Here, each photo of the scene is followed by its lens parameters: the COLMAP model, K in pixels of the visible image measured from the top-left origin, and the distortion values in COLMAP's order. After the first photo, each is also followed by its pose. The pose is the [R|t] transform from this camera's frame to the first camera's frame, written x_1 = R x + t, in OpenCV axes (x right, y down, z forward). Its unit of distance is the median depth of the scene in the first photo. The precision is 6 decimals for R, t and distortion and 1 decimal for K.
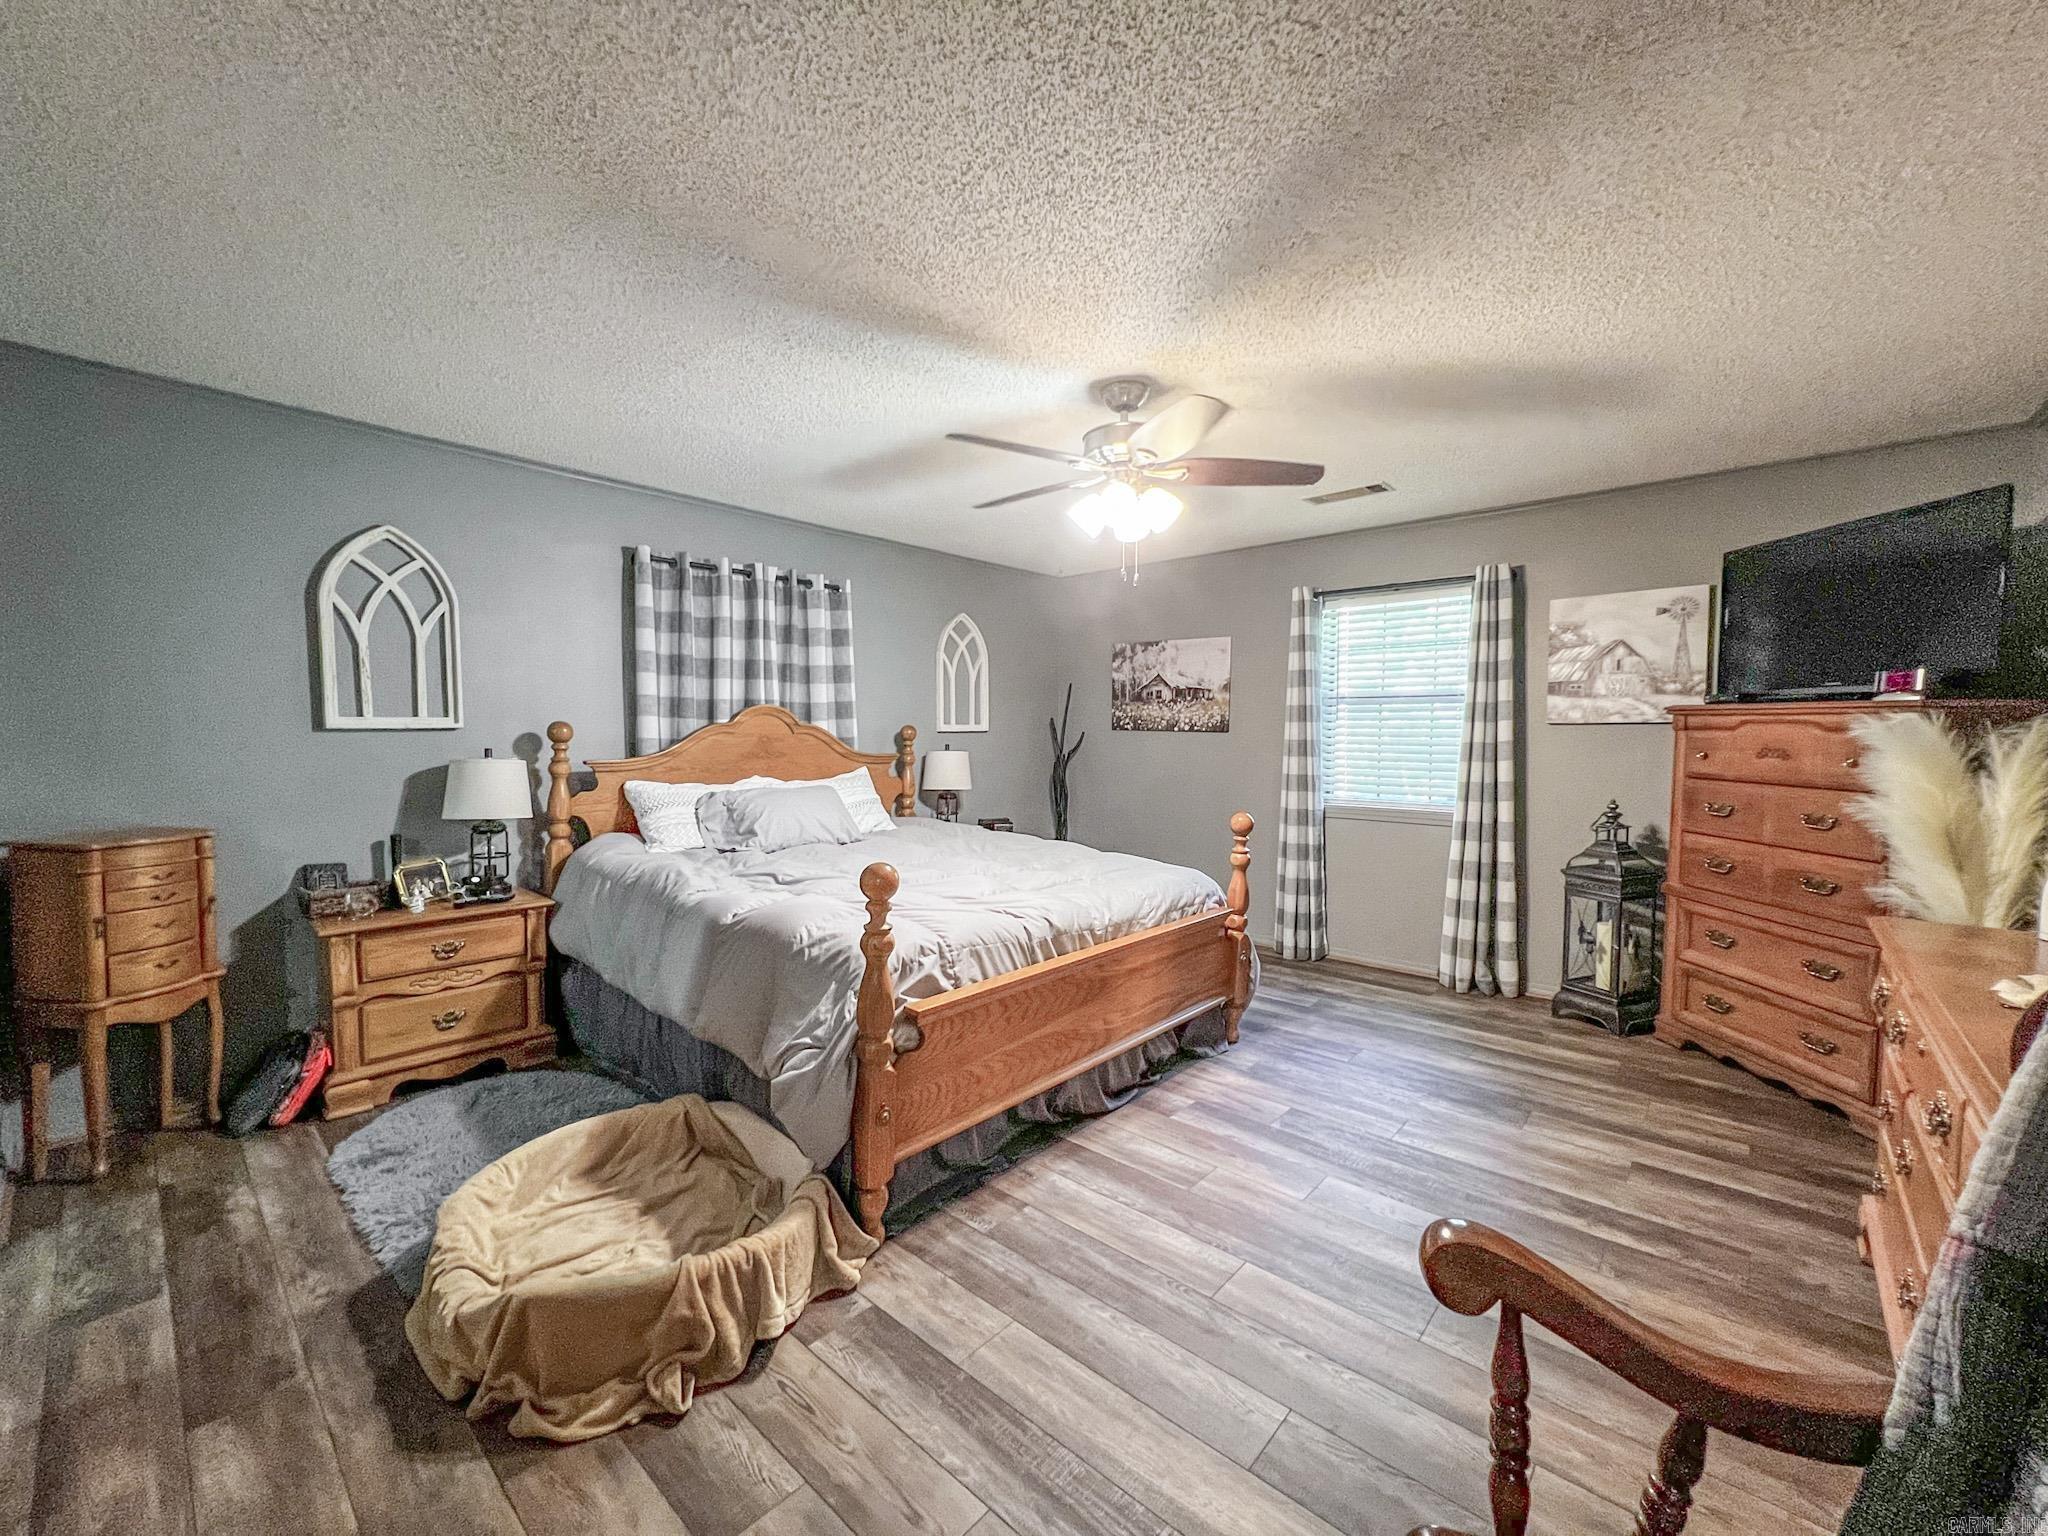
lens RADIAL K [[828.4, 0, 1023.7], [0, 828.4, 763.8], [0, 0, 1]] dist [0.001100, 0.000072]
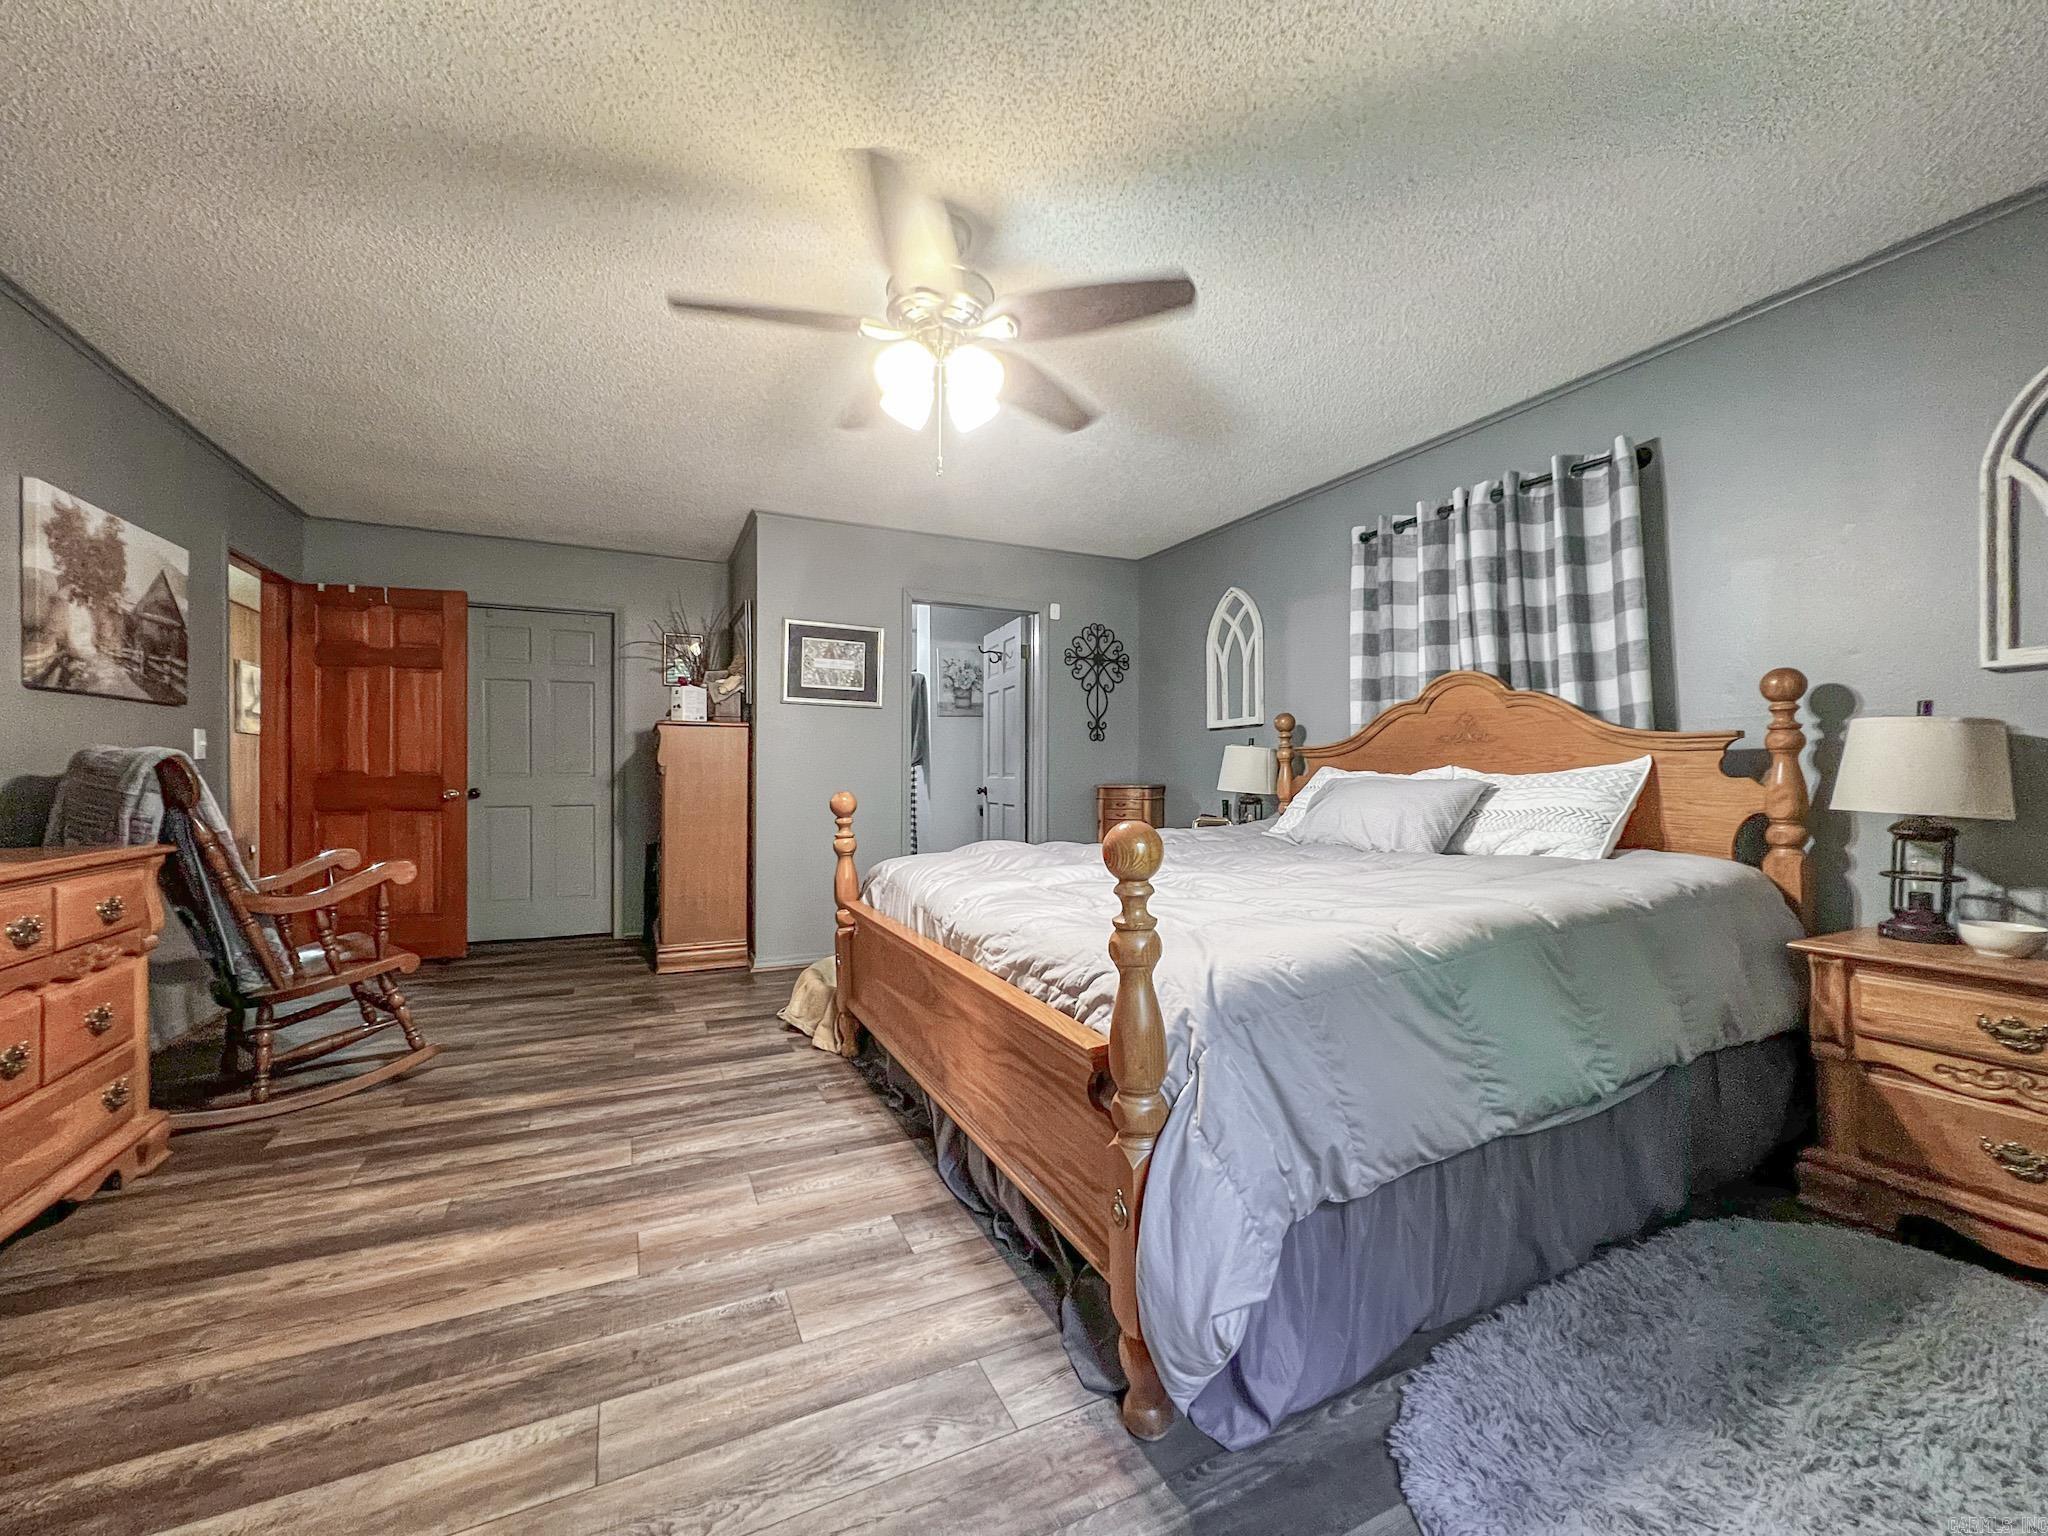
lens RADIAL K [[828.4, 0, 1026.1], [0, 828.4, 777.7], [0, 0, 1]] dist [0.001100, 0.000072]
pose [[-0.381928, -0.002512, -0.924189, 0.556386], [-0.043754, 0.998924, 0.015366, 0.030465], [0.923156, 0.046305, -0.381627, 0.967703]]
